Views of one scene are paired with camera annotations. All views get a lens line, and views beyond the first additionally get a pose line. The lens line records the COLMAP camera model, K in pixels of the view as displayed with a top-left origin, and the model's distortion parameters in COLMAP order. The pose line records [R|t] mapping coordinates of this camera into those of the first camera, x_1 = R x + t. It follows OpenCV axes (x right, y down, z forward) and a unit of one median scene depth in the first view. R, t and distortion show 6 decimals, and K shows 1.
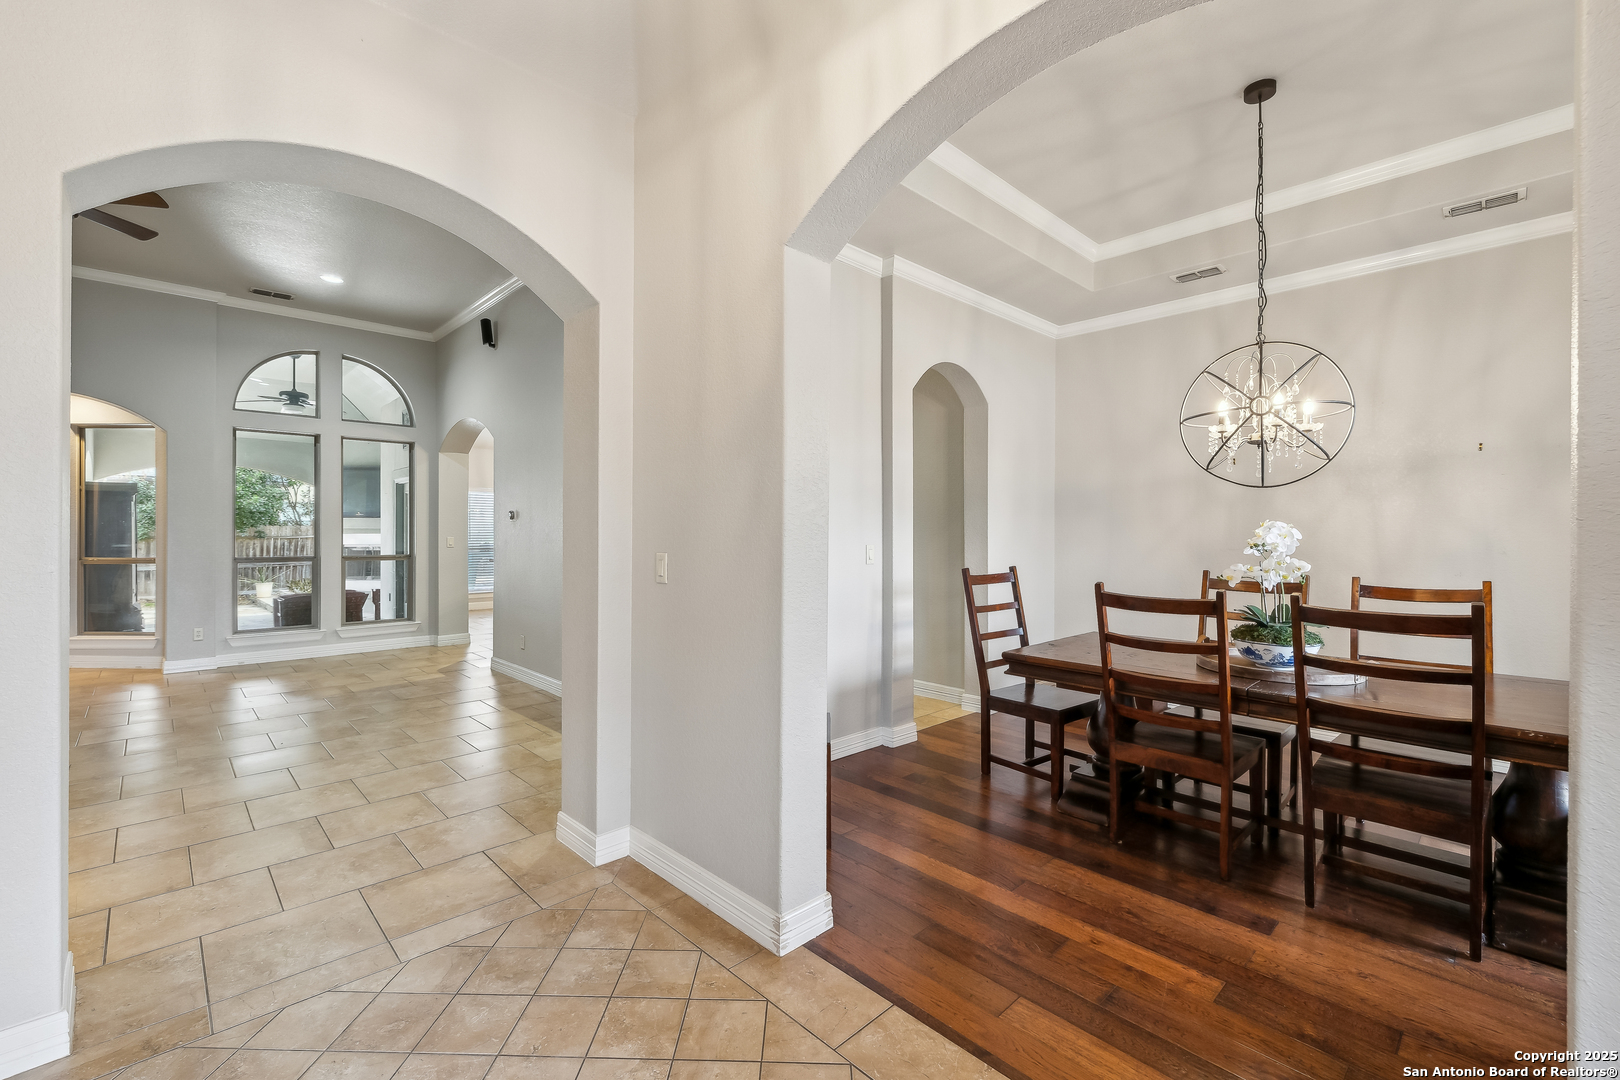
lens RADIAL K [[688.8, 0, 804.3], [0, 688.8, 530.8], [0, 0, 1]] dist [-0.000777, -0.000231]
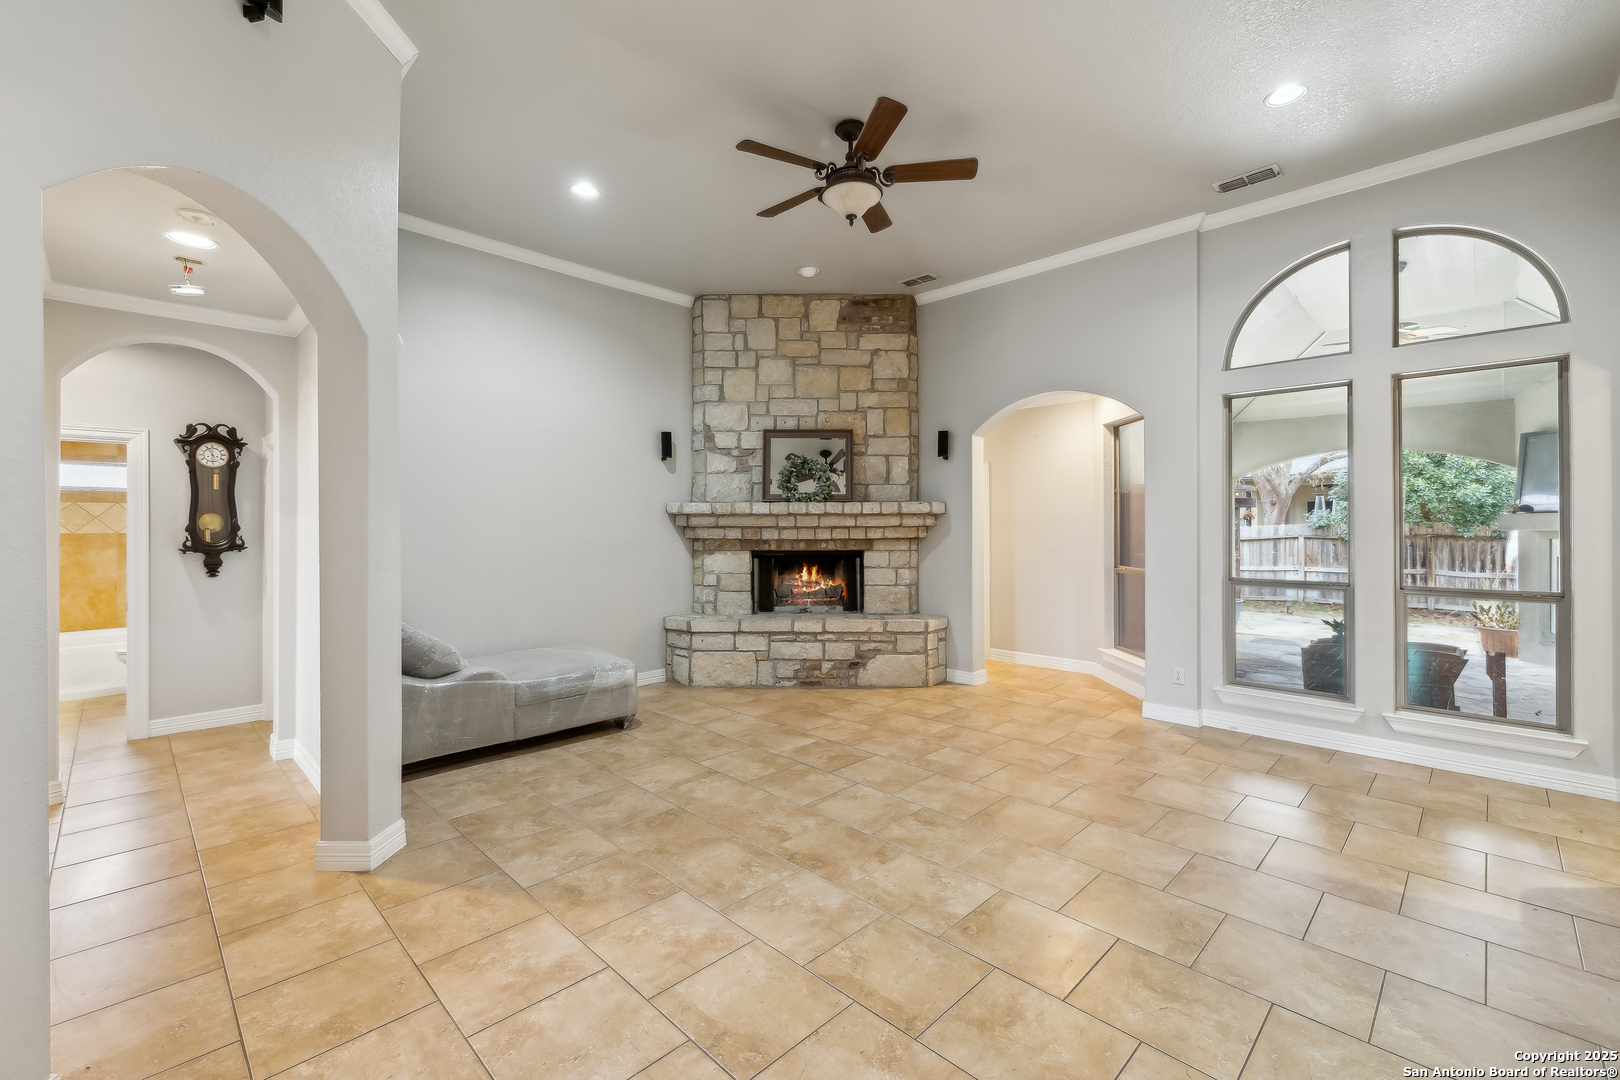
lens RADIAL K [[688.6, 0, 786.2], [0, 688.6, 523.5], [0, 0, 1]] dist [0.001214, 0.000163]
pose [[0.014008, -0.003396, -0.999896, -0.111182], [0.001758, 0.999993, -0.003371, -0.014136], [0.999900, -0.001711, 0.014014, 0.492312]]
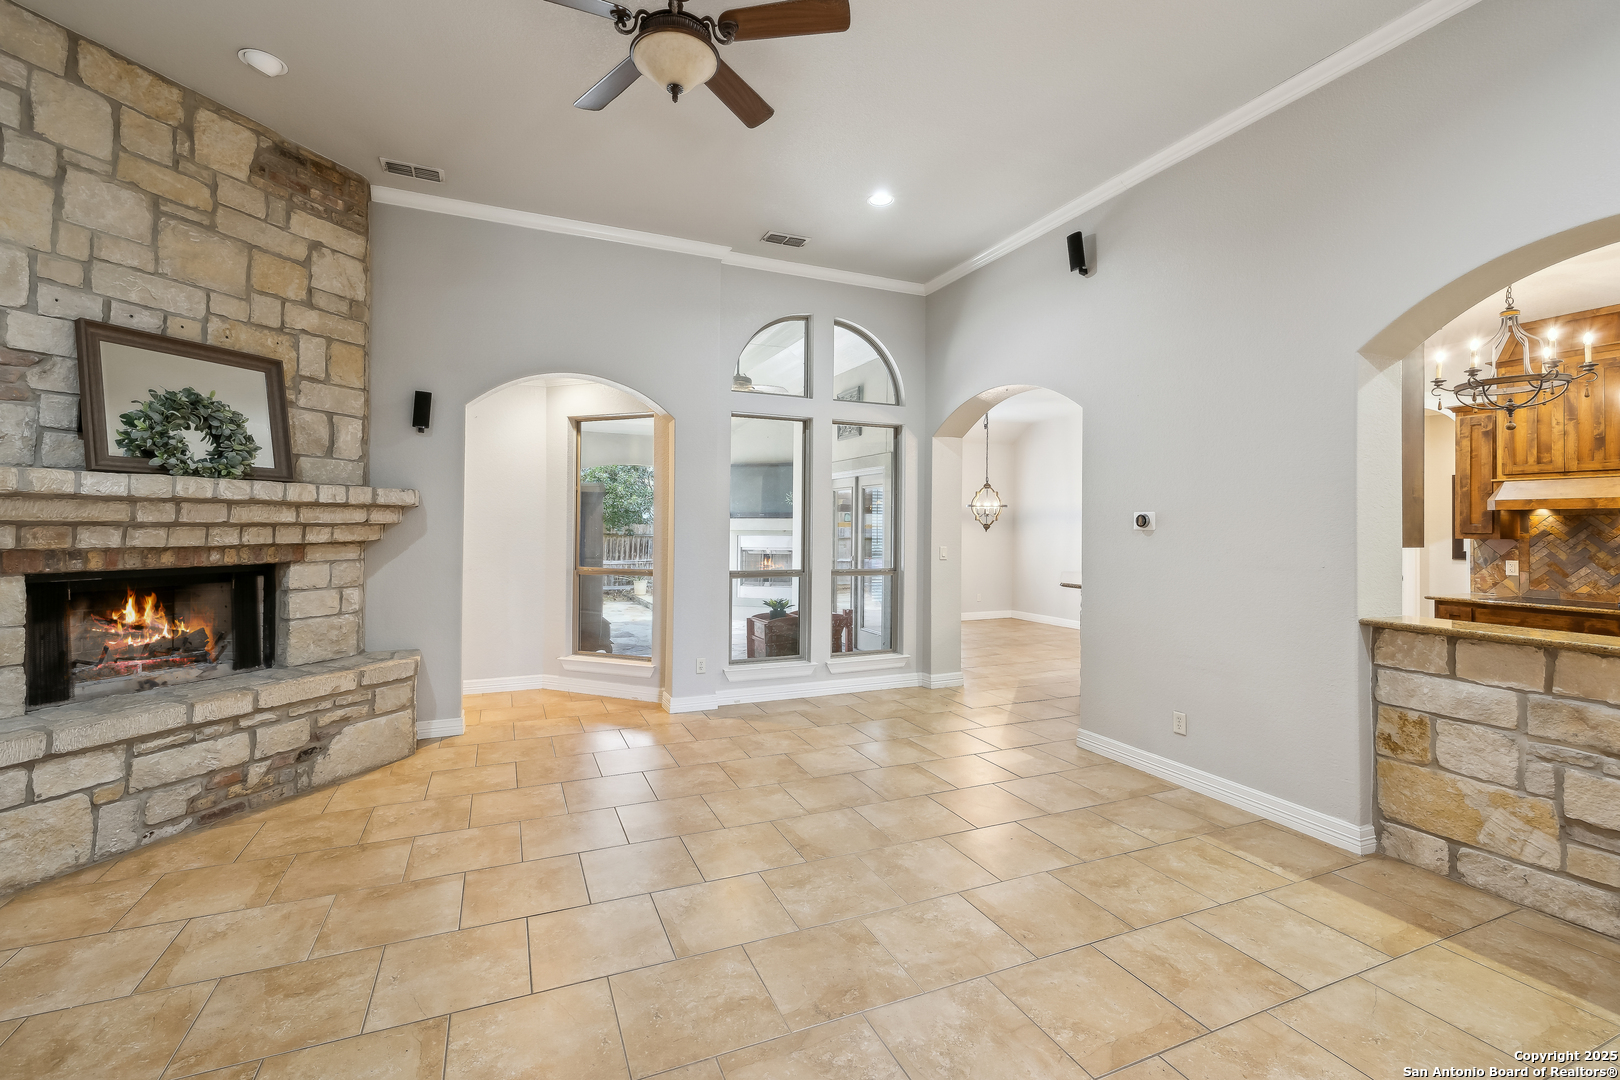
lens RADIAL K [[693.6, 0, 806.4], [0, 693.6, 514.4], [0, 0, 1]] dist [-0.000144, -0.000486]
pose [[0.939429, -0.000502, -0.342743, -0.426503], [-0.005933, 0.999825, -0.017726, -0.013026], [0.342692, 0.018686, 0.939262, 0.236887]]
